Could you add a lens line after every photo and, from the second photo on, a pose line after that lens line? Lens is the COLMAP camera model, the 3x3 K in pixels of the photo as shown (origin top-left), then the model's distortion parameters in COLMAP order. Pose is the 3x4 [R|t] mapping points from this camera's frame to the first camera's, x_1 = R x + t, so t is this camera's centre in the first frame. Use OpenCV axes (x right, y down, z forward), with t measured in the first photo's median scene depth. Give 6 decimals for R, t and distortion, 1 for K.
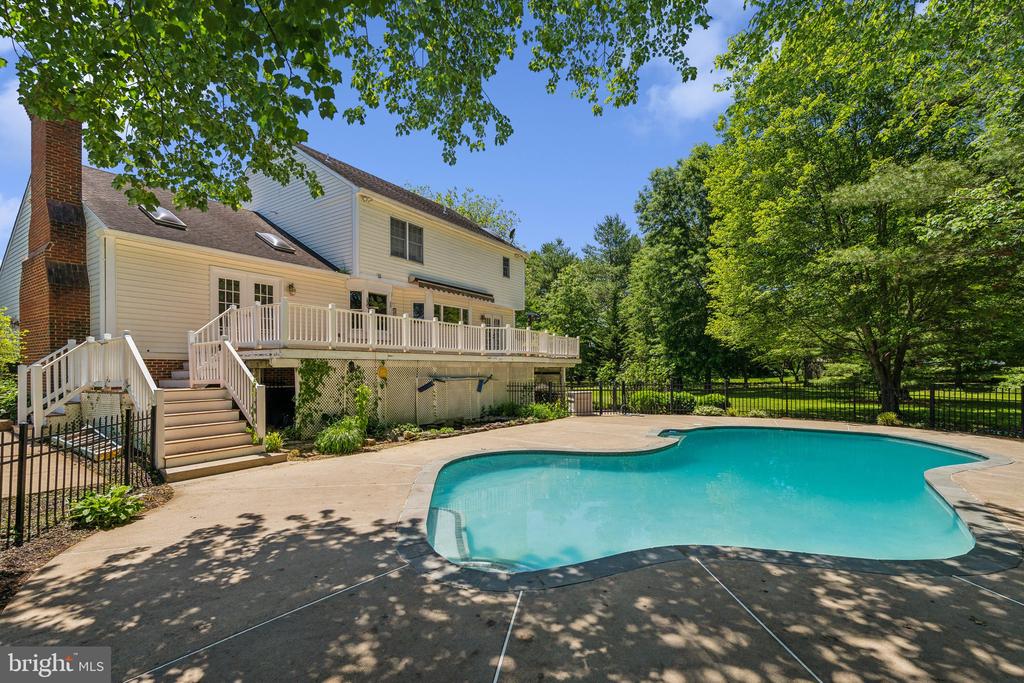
lens RADIAL K [[463.8, 0, 511.6], [0, 463.8, 364.5], [0, 0, 1]] dist [-0.000998, -0.000177]
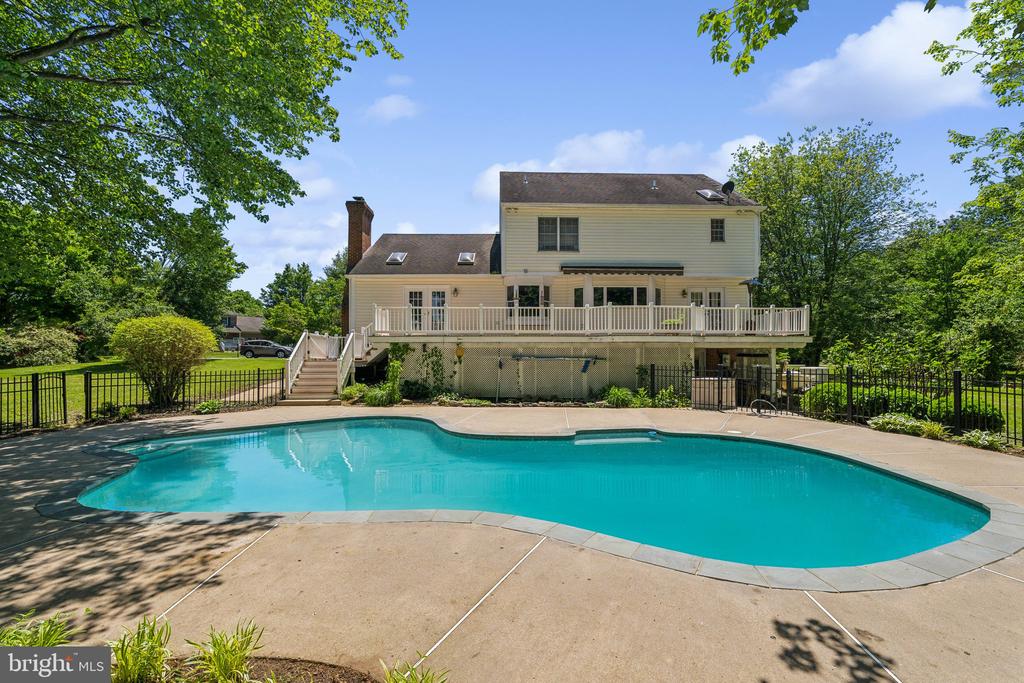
lens RADIAL K [[456.5, 0, 518.2], [0, 456.5, 343.0], [0, 0, 1]] dist [-0.000887, -0.000244]
pose [[0.583973, -0.014453, -0.811644, 0.605985], [0.004995, 0.999887, -0.014210, 0.007936], [0.811758, 0.004244, 0.583979, 0.293826]]
